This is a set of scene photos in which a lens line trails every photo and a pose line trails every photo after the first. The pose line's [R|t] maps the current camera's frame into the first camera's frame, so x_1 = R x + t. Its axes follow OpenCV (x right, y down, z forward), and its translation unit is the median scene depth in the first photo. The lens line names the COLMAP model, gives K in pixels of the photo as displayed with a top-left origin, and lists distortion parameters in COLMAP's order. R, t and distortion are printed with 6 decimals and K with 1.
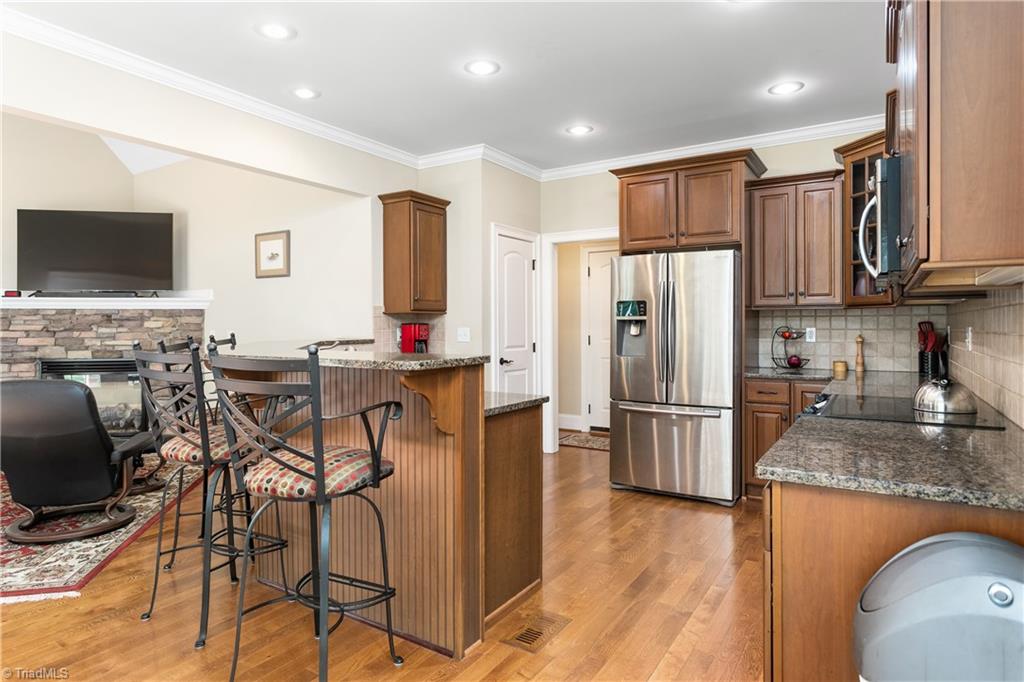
lens RADIAL K [[592.1, 0, 516.5], [0, 592.1, 326.1], [0, 0, 1]] dist [-0.007635, 0.002665]
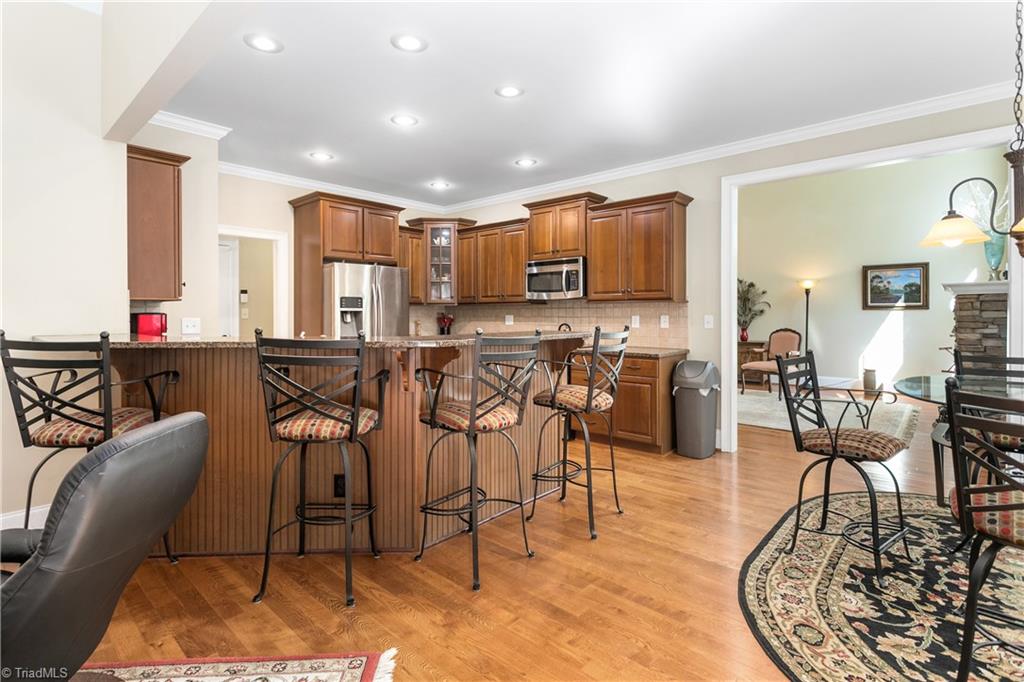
lens RADIAL K [[493.5, 0, 492.6], [0, 493.5, 309.7], [0, 0, 1]] dist [0.001730, 0.000664]
pose [[0.187646, 0.008930, 0.982196, -0.760949], [0.000217, 0.999958, -0.009133, -0.002856], [-0.982237, 0.001927, 0.187637, 0.424104]]
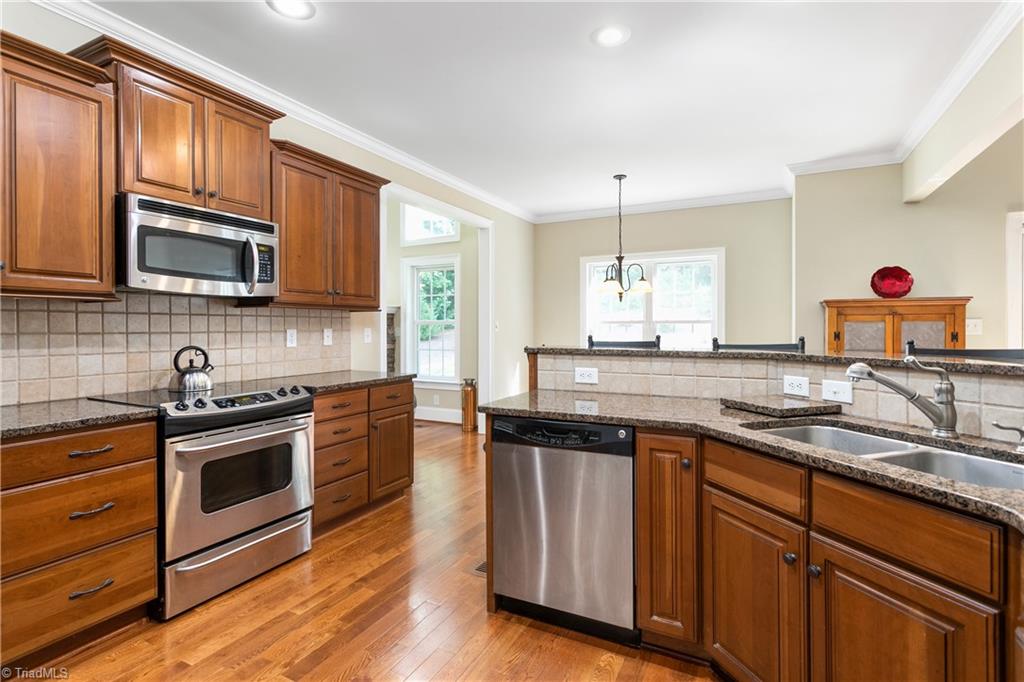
lens RADIAL K [[493.5, 0, 513.0], [0, 493.5, 333.9], [0, 0, 1]] dist [0.001730, 0.000664]
pose [[-0.997037, 0.008097, -0.076492, 0.048529], [0.007374, 0.999925, 0.009729, 0.001900], [0.076565, 0.009136, -0.997023, 1.023871]]
